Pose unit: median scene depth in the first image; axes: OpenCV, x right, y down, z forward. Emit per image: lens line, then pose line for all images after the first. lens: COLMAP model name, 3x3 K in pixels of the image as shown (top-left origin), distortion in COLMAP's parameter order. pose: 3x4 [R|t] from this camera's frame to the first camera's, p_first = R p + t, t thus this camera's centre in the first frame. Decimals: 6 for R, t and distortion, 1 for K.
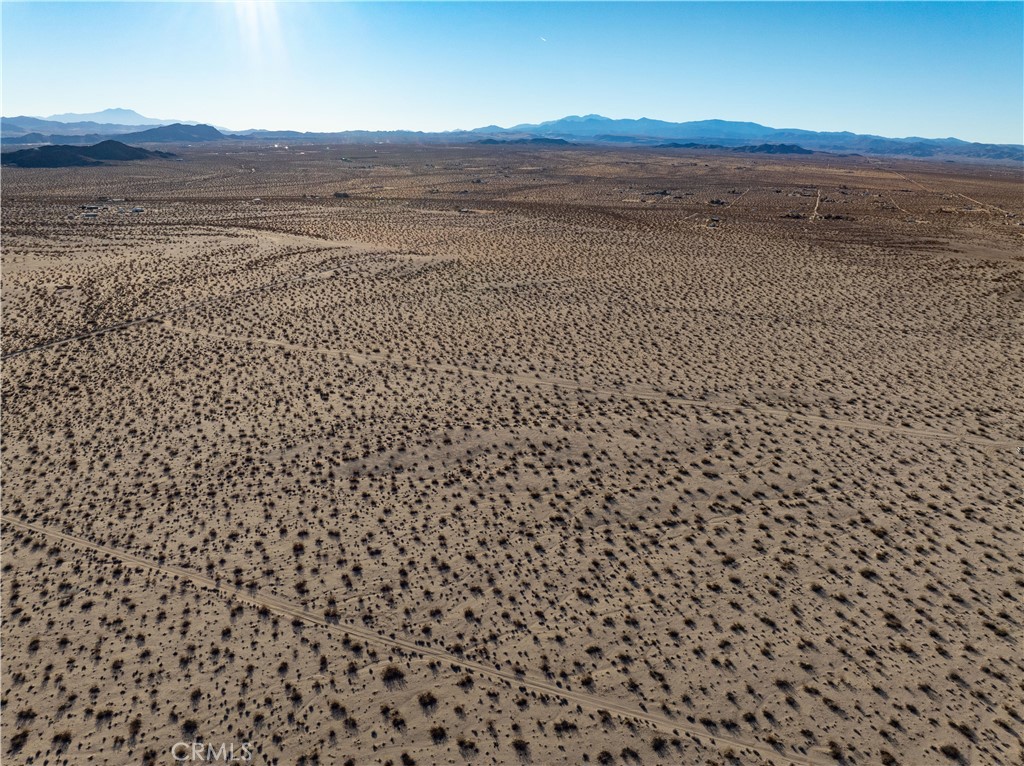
lens RADIAL K [[721.2, 0, 514.9], [0, 721.2, 388.9], [0, 0, 1]] dist [-0.049127, 0.015894]
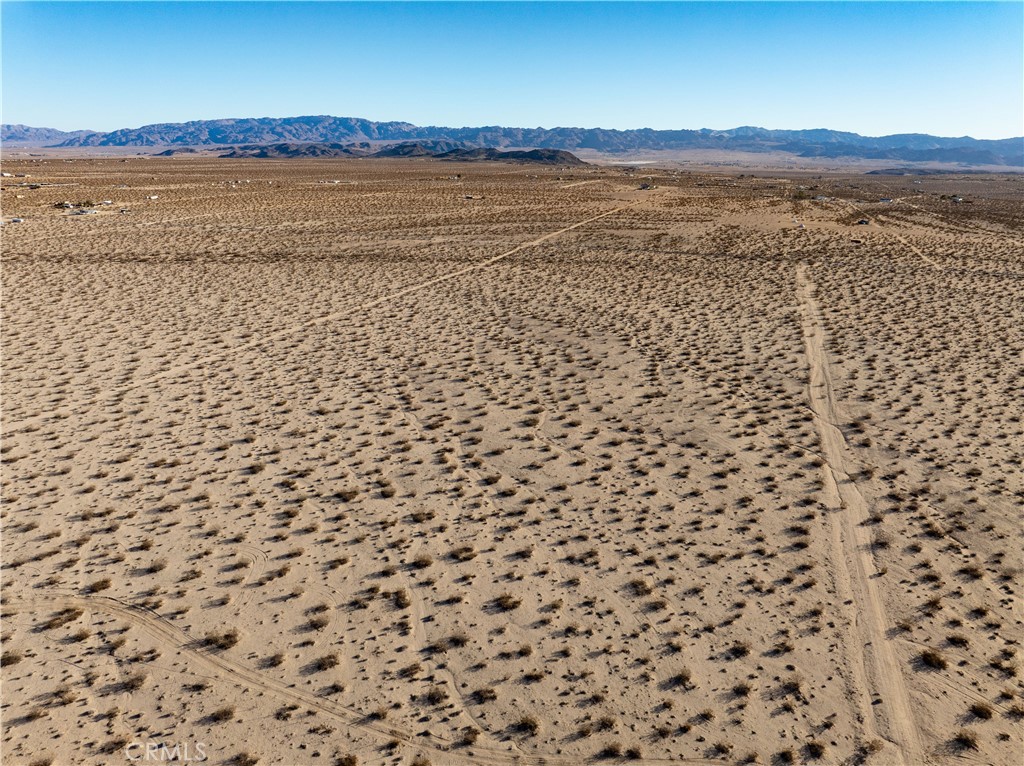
lens RADIAL K [[721.2, 0, 513.7], [0, 721.2, 383.7], [0, 0, 1]] dist [-0.049127, 0.015894]
pose [[0.057030, 0.292378, -0.954601, 1.234420], [-0.343243, 0.903614, 0.256255, -0.124753], [0.937513, 0.313046, 0.151890, 1.112689]]
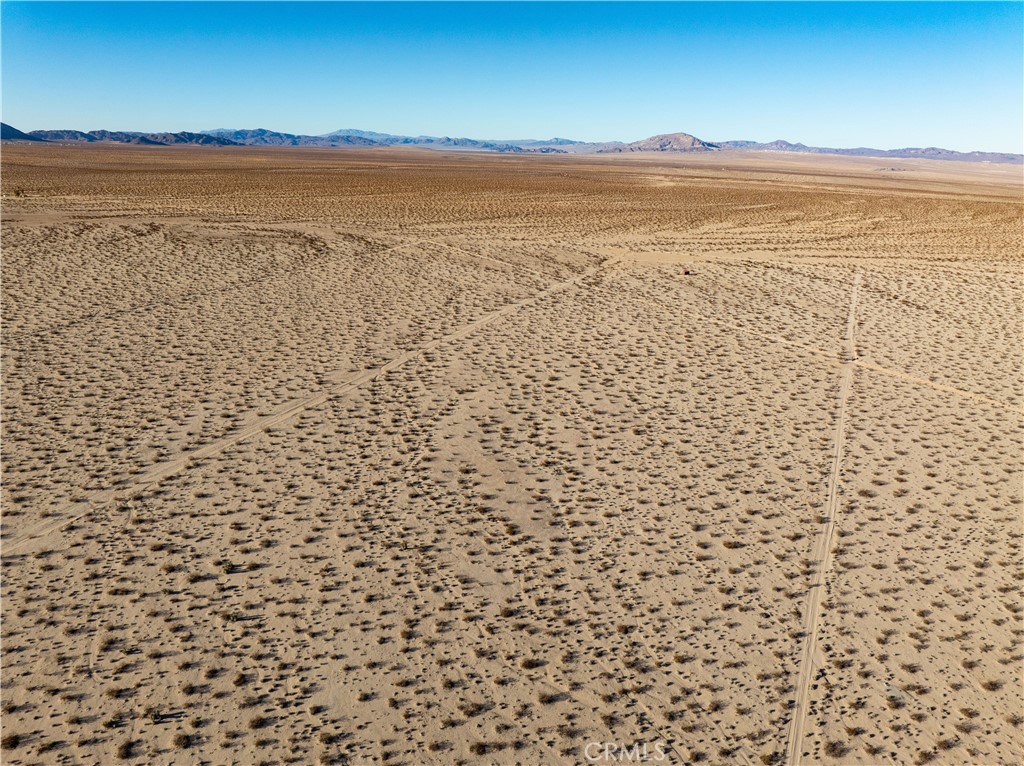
lens RADIAL K [[721.2, 0, 508.4], [0, 721.2, 391.9], [0, 0, 1]] dist [-0.049127, 0.015894]
pose [[0.054018, -0.352309, 0.934324, -1.206677], [0.298747, 0.898533, 0.321541, -0.380213], [-0.952802, 0.261757, 0.153788, 1.144925]]
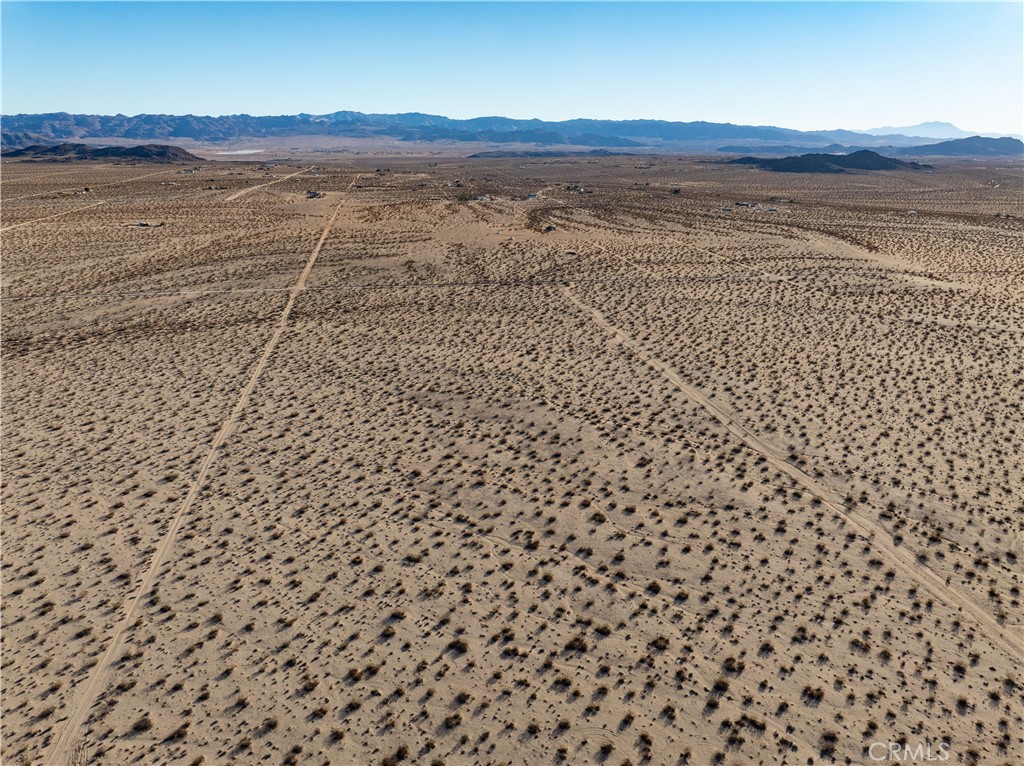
lens RADIAL K [[721.2, 0, 511.9], [0, 721.2, 389.6], [0, 0, 1]] dist [-0.049127, 0.015894]
pose [[0.542910, 0.264005, -0.797214, 1.076888], [-0.276450, 0.952575, 0.127188, -0.124851], [0.792984, 0.151338, 0.590147, 0.536831]]
